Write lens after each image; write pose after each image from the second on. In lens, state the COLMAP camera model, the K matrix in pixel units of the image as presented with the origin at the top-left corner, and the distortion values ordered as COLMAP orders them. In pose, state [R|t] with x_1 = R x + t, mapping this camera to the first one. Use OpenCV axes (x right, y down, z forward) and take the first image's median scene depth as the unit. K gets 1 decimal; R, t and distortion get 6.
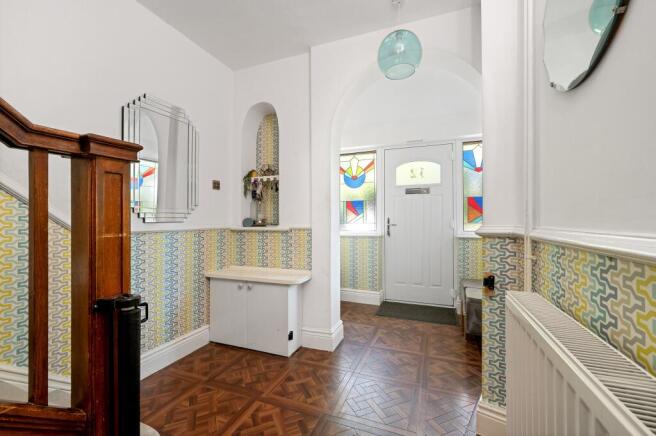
lens RADIAL K [[276.3, 0, 325.3], [0, 276.3, 215.4], [0, 0, 1]] dist [0.000134, 0.000141]
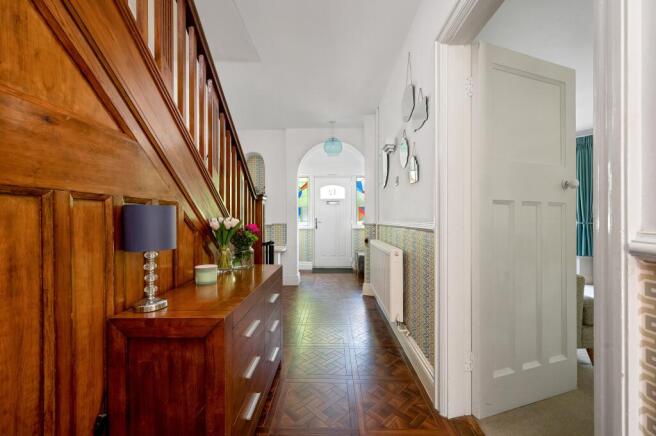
lens RADIAL K [[258.0, 0, 328.5], [0, 258.0, 217.3], [0, 0, 1]] dist [0.000283, 0.000402]
pose [[0.934630, -0.002305, 0.355615, -0.290517], [0.000056, 0.999980, 0.006336, -0.005941], [-0.355622, -0.005902, 0.934611, -0.550690]]
